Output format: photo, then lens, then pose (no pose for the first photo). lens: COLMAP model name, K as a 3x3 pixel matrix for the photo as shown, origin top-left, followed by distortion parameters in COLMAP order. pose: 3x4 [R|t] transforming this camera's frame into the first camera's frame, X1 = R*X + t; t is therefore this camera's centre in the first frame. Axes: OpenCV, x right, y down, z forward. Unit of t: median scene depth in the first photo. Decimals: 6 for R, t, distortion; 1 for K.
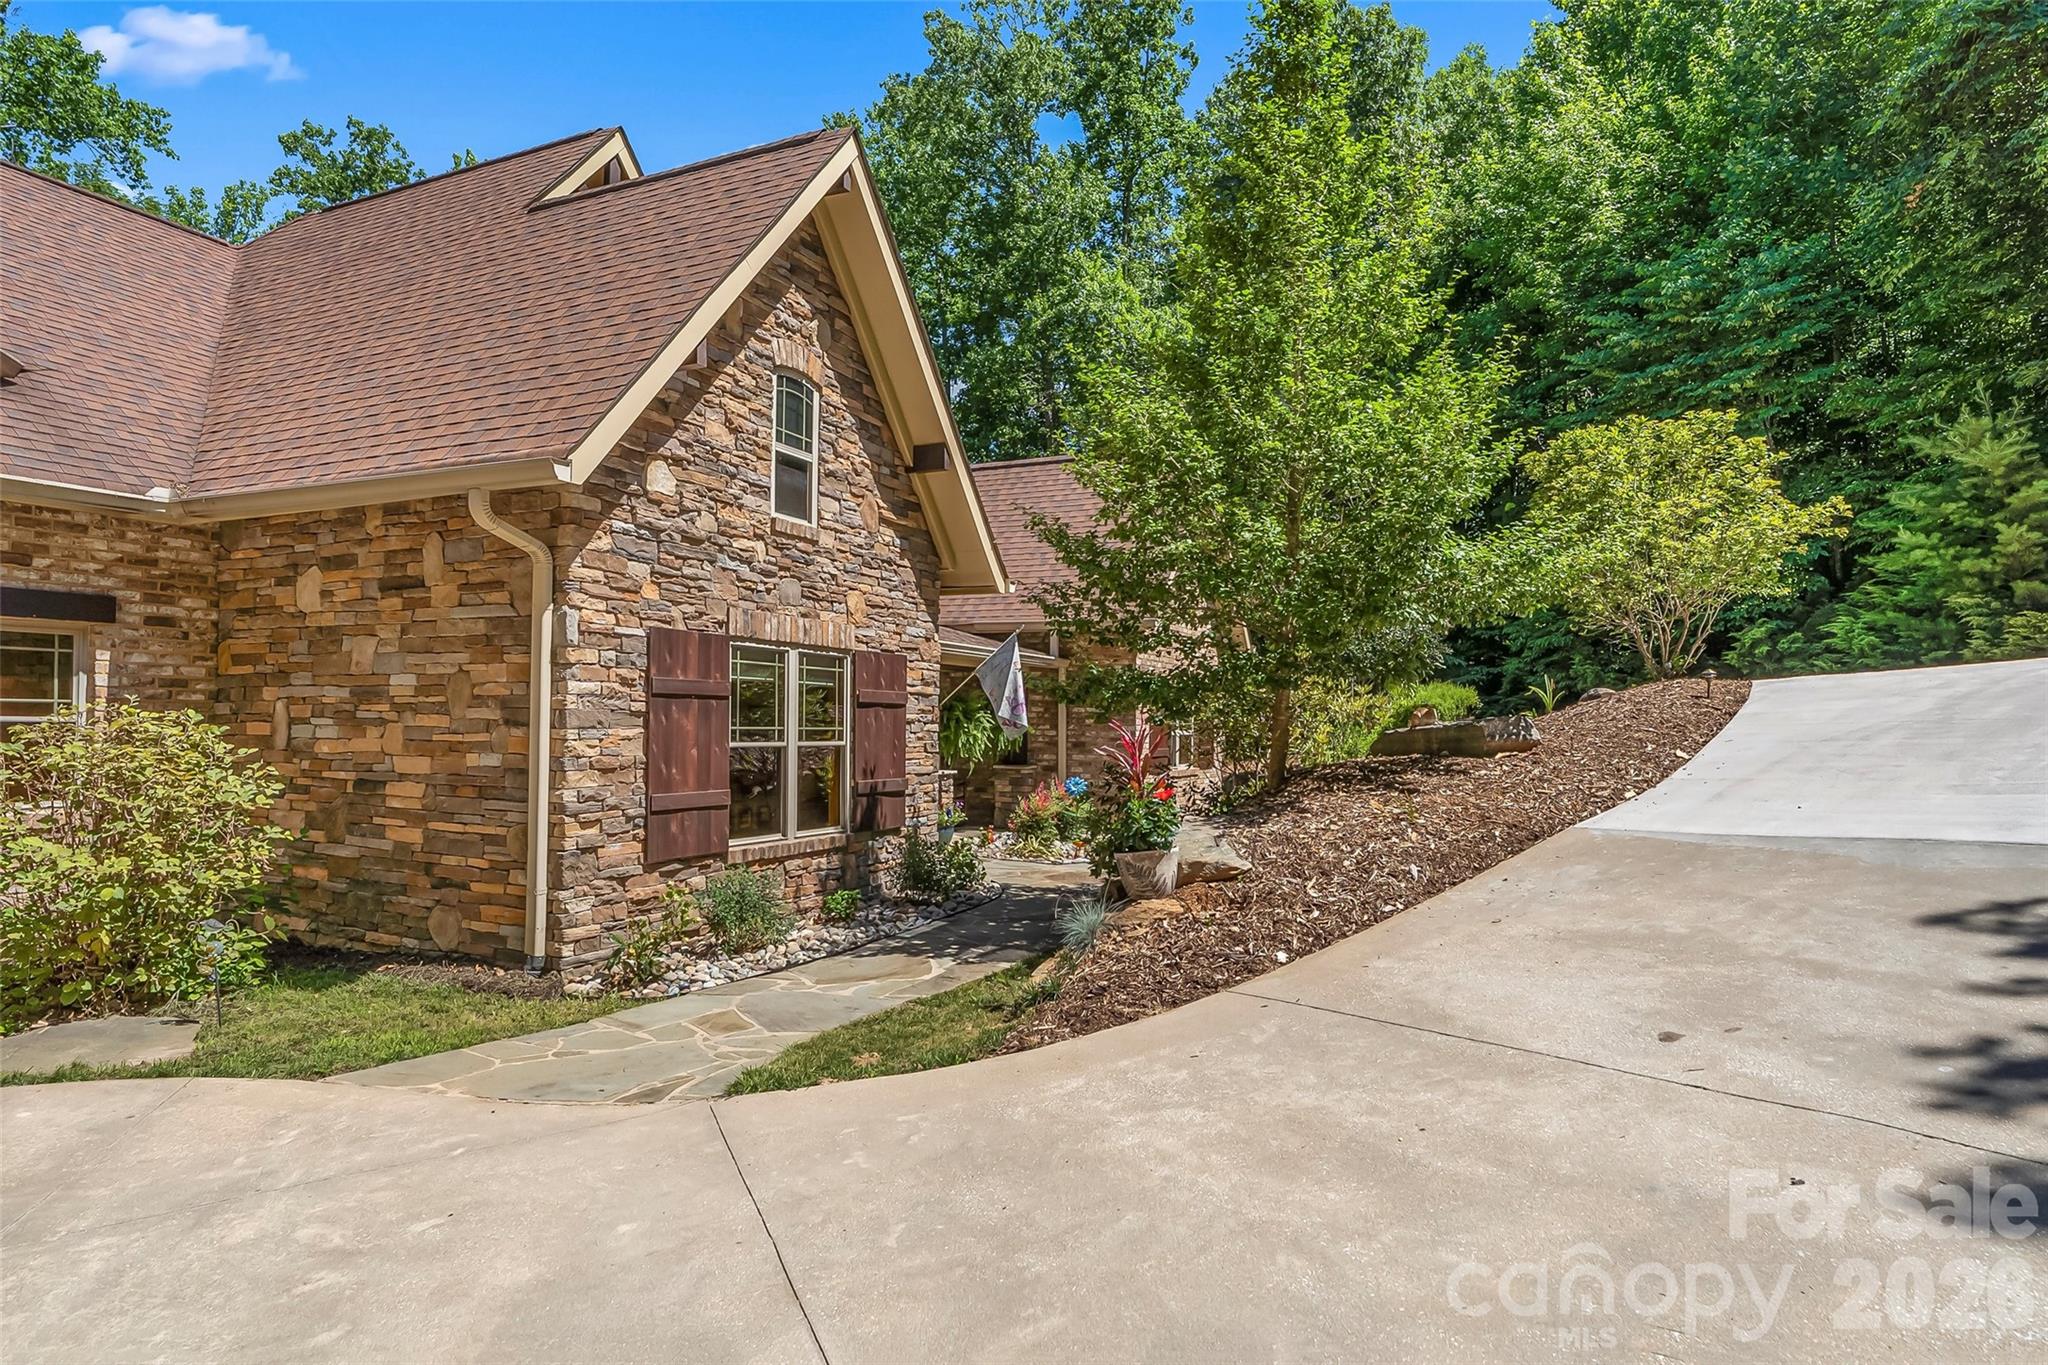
lens RADIAL K [[1387.4, 0, 1024.0], [0, 1387.4, 682.5], [0, 0, 1]] dist [0.099900, -0.112868]
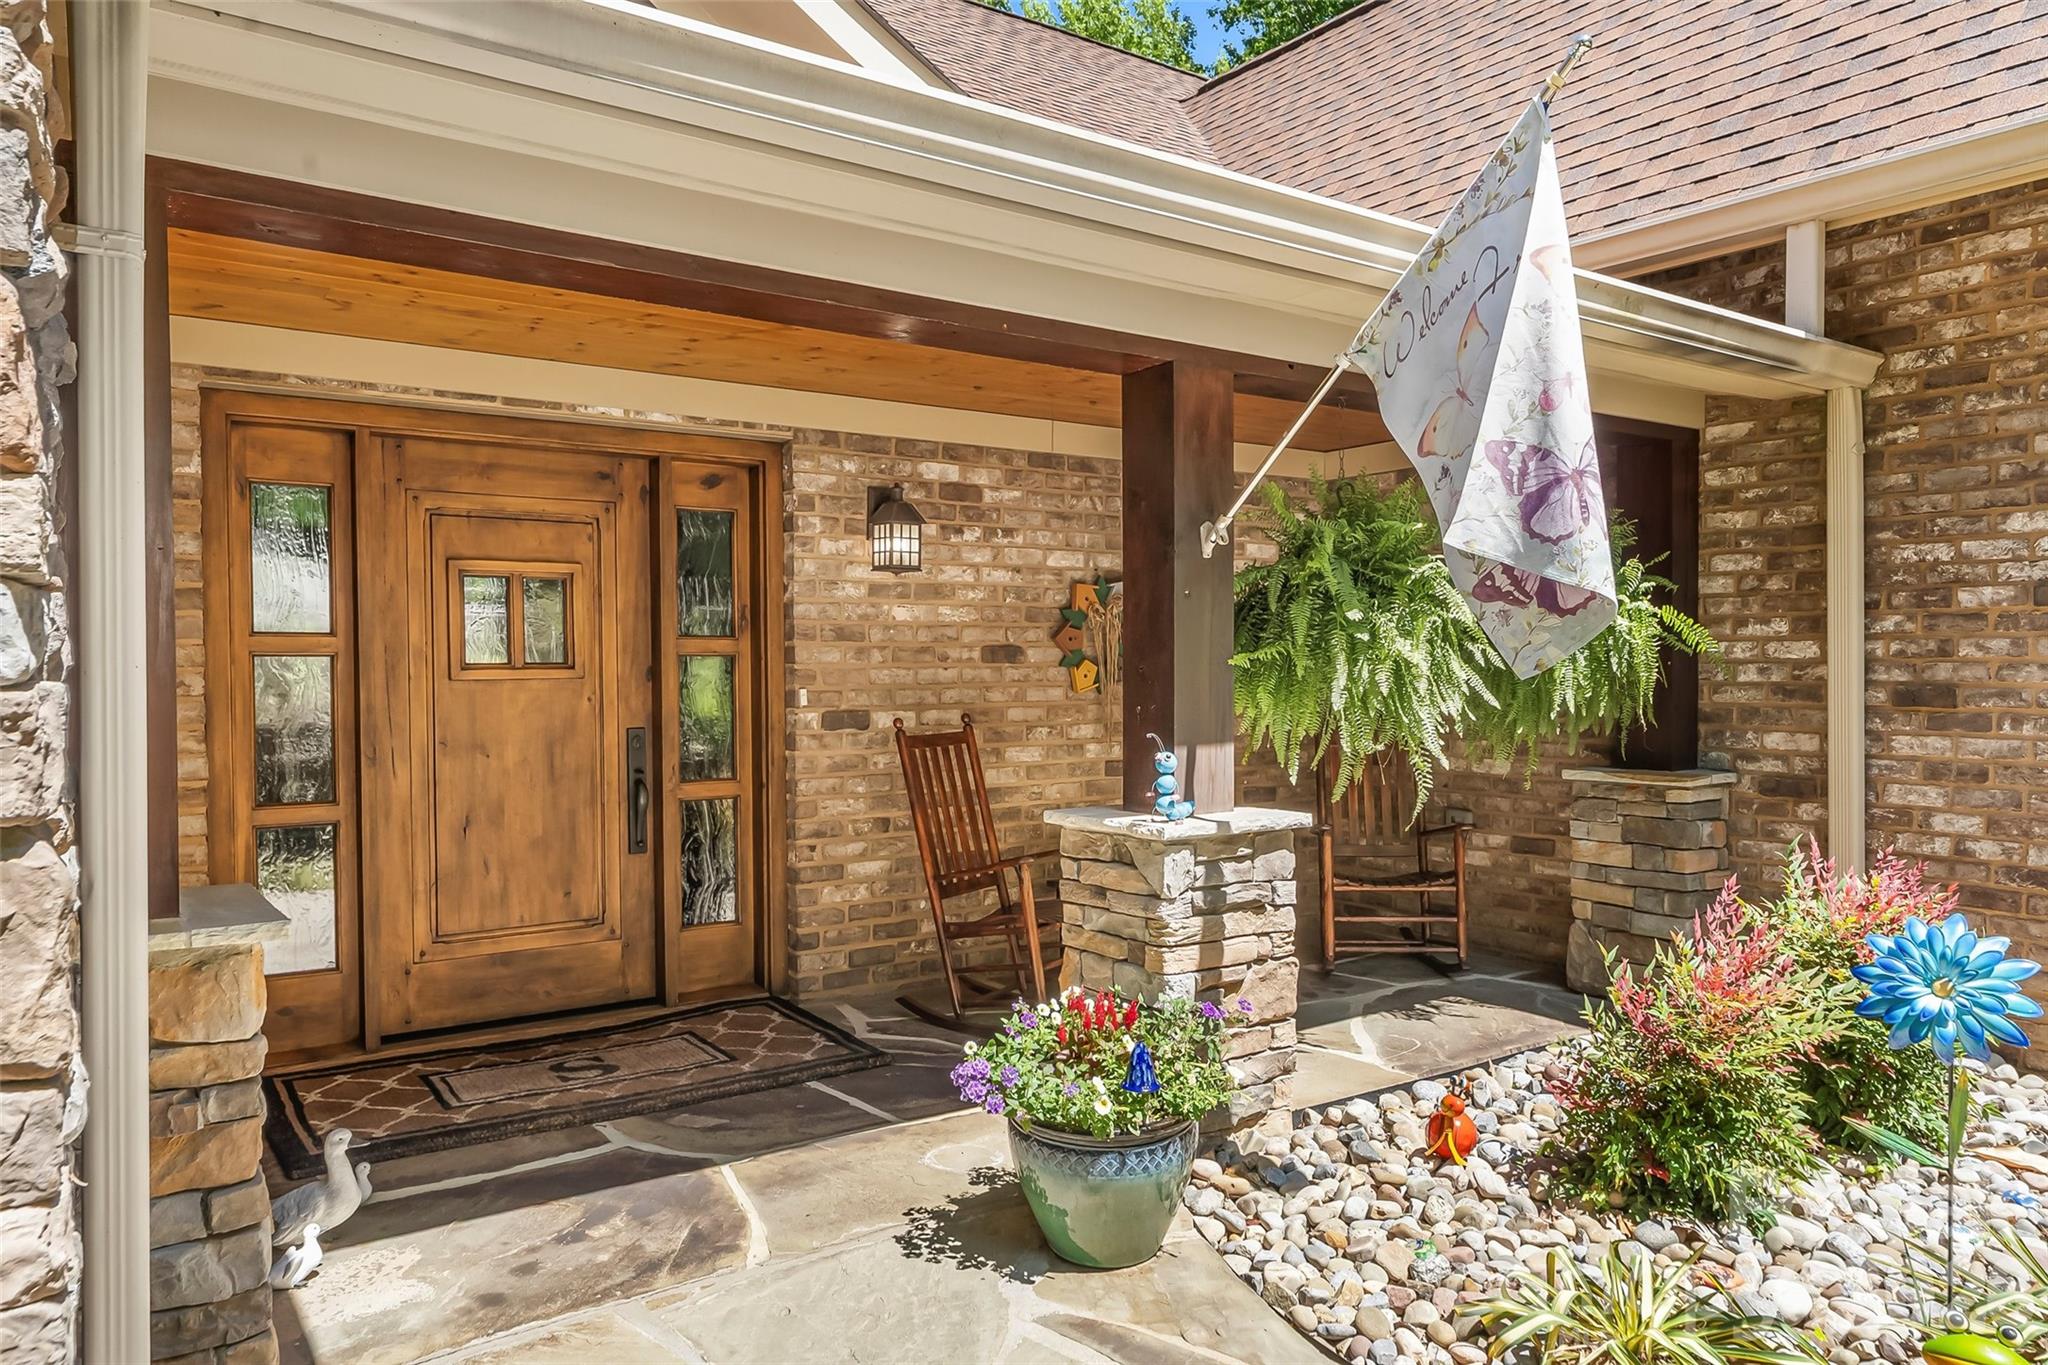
lens RADIAL K [[1387.4, 0, 1024.0], [0, 1387.4, 682.5], [0, 0, 1]] dist [0.099900, -0.112868]
pose [[0.878132, -0.009978, -0.478315, 0.019399], [0.028672, 0.999083, 0.031797, 0.029980], [0.477559, -0.041636, 0.877613, 0.703721]]
